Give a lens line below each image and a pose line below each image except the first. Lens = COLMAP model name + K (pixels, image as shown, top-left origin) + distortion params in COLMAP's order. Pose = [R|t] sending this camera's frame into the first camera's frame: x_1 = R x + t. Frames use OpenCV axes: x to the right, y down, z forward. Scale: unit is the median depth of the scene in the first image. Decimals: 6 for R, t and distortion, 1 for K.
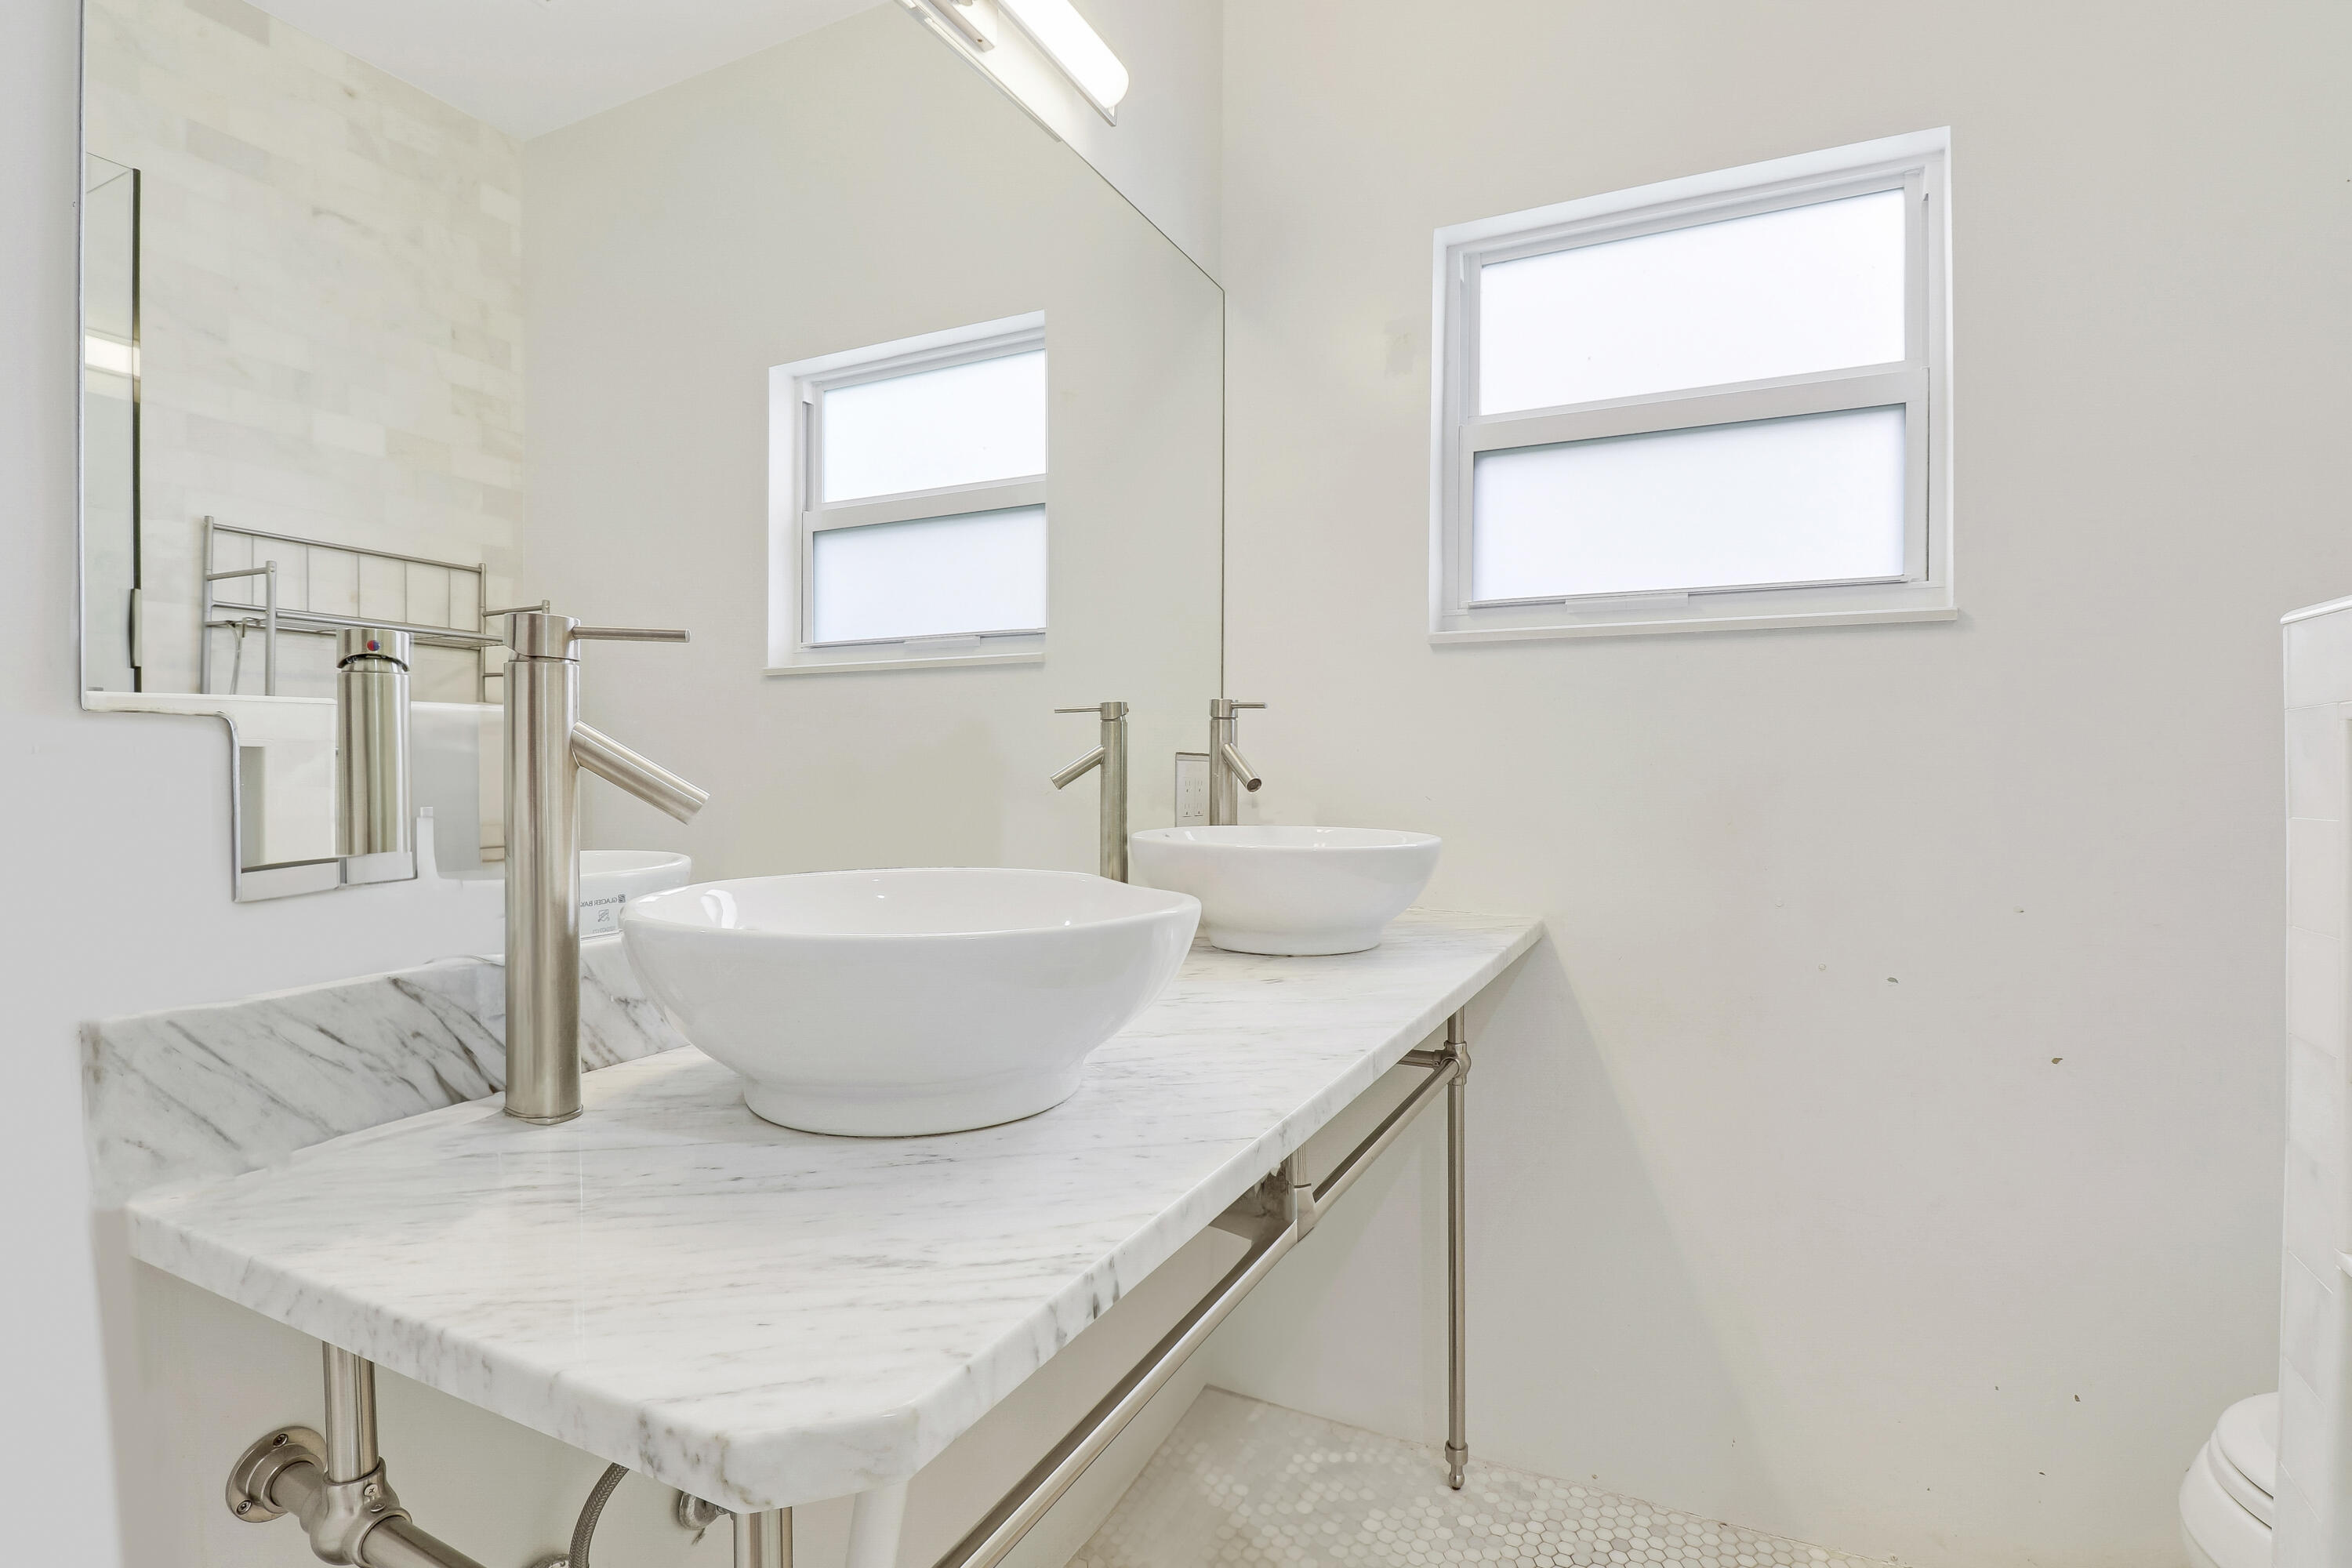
lens RADIAL K [[1128.7, 0, 1154.9], [0, 1128.7, 771.3], [0, 0, 1]] dist [0.002002, -0.010023]
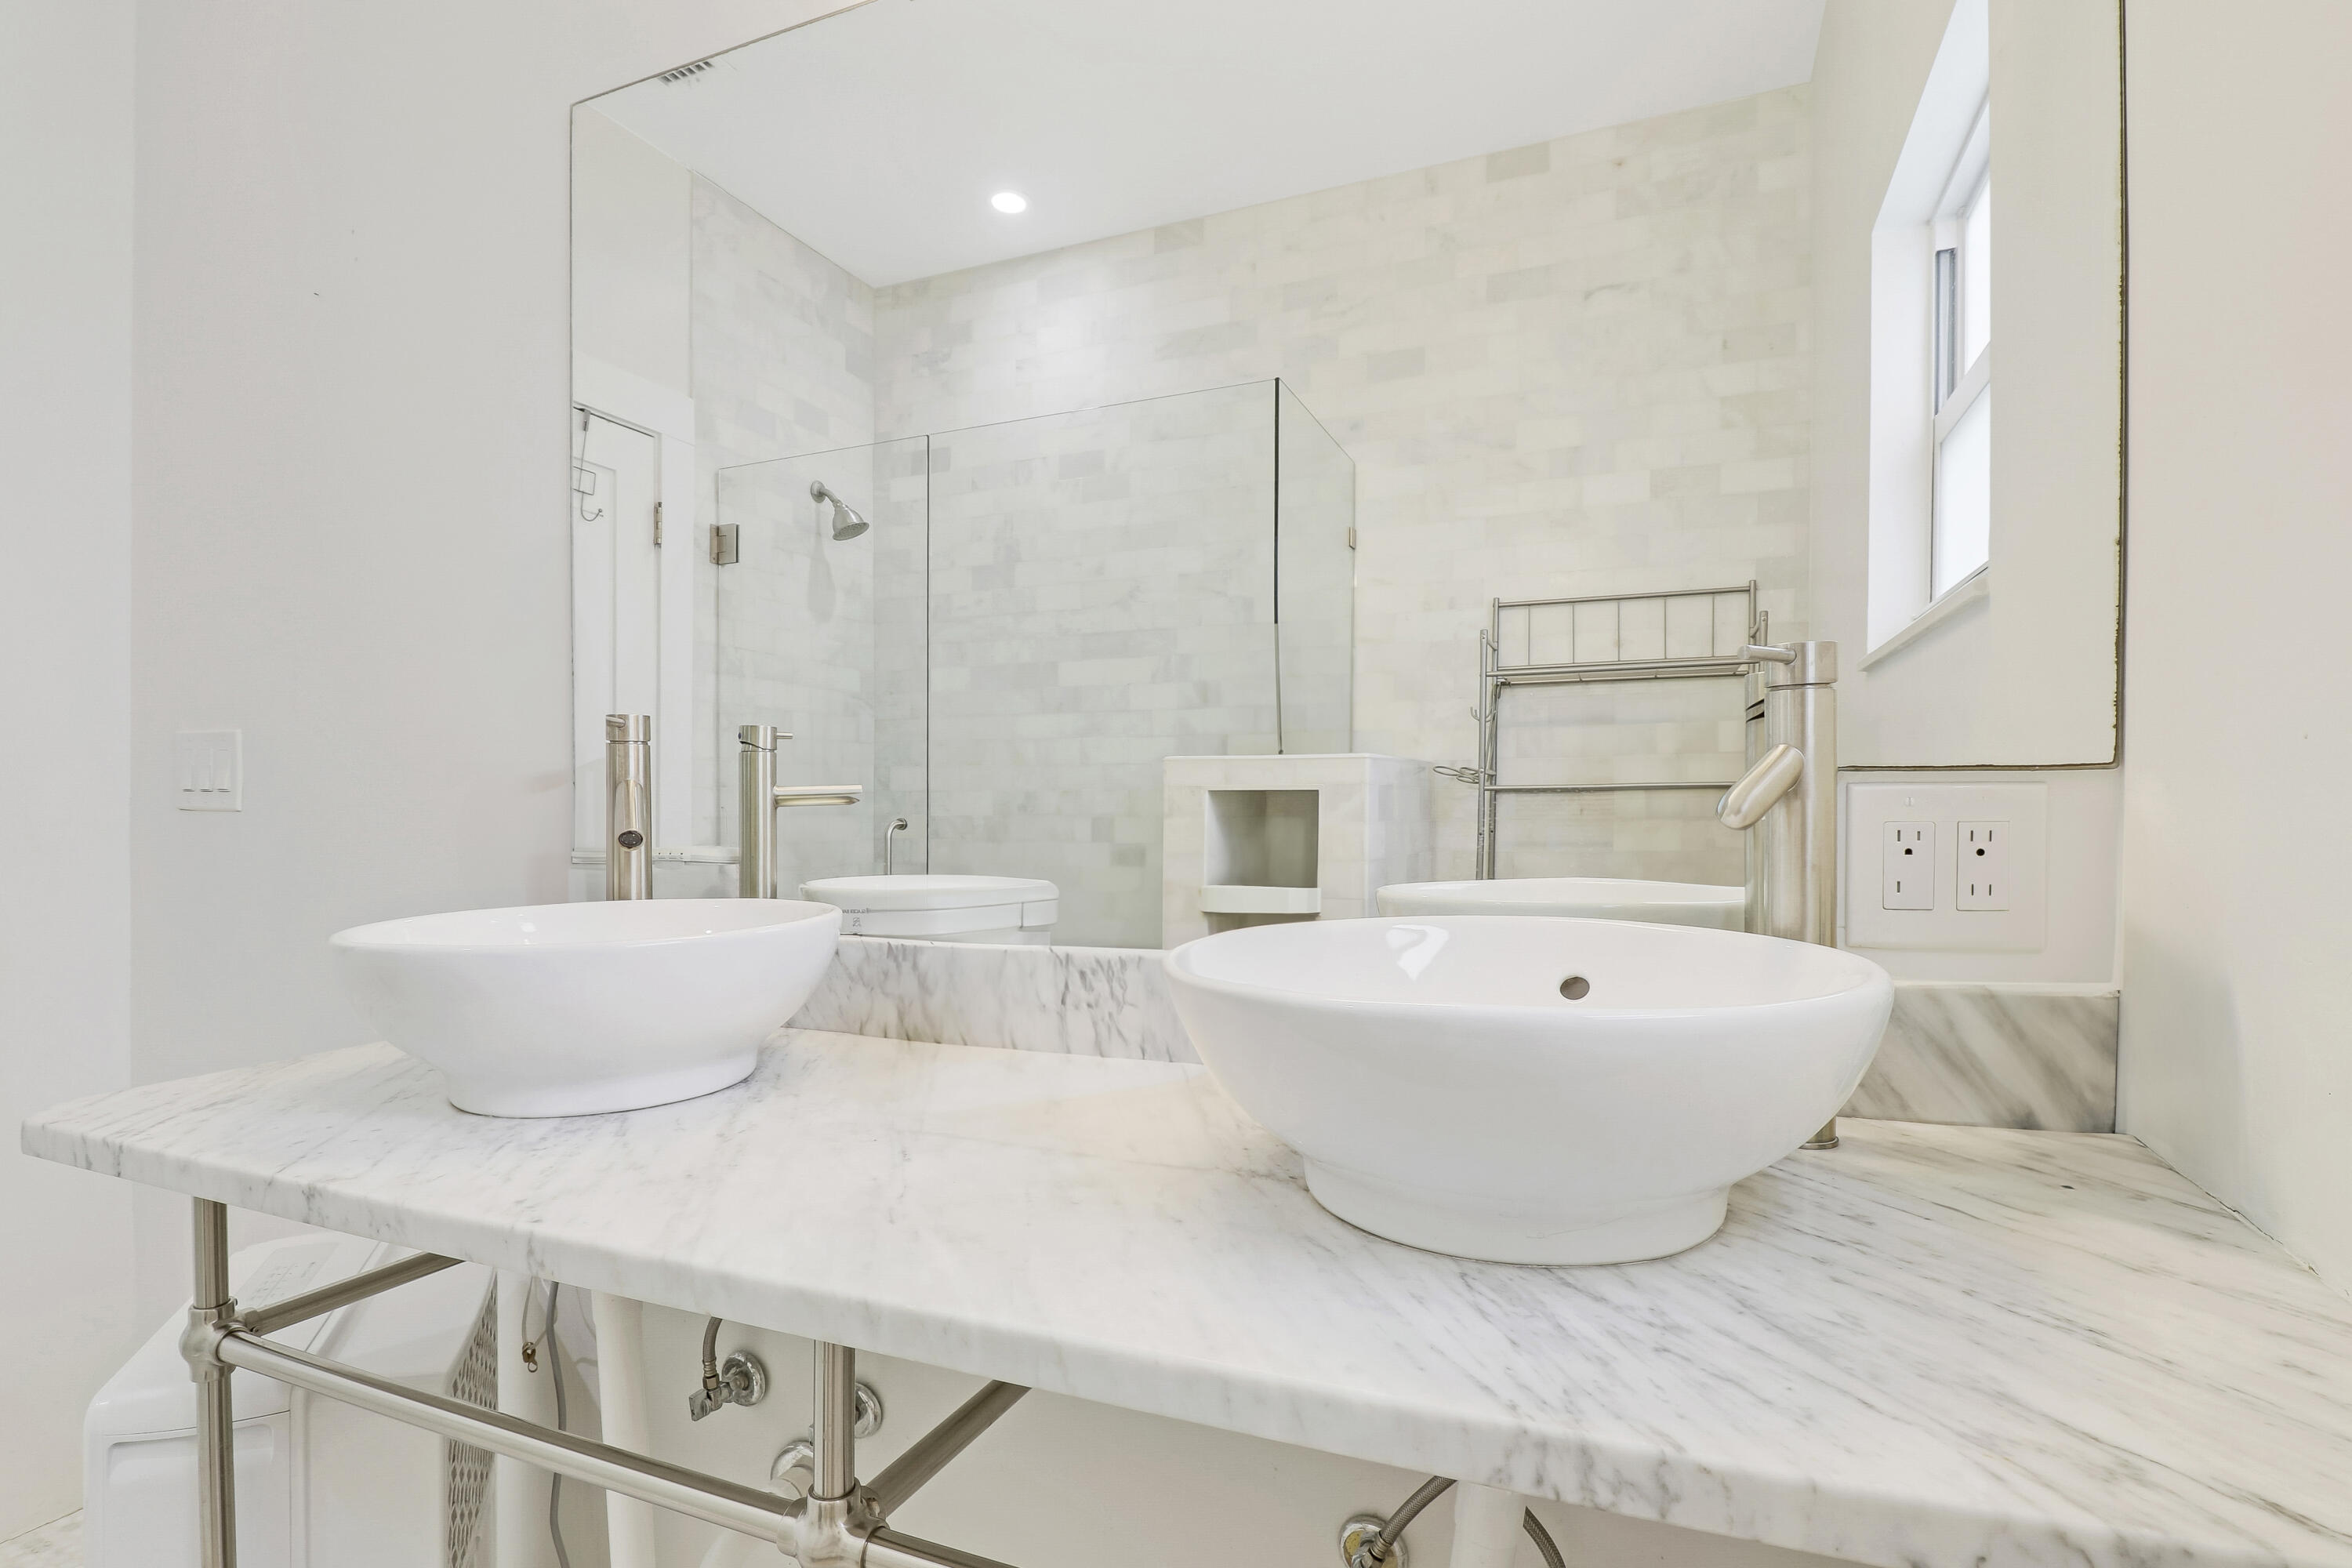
lens RADIAL K [[1164.7, 0, 1175.9], [0, 1164.7, 833.1], [0, 0, 1]] dist [-0.016946, -0.000223]
pose [[0.073928, 0.013963, -0.997166, 0.357656], [0.013022, 0.999803, 0.014966, 0.002168], [0.997179, -0.014092, 0.073732, 0.519902]]
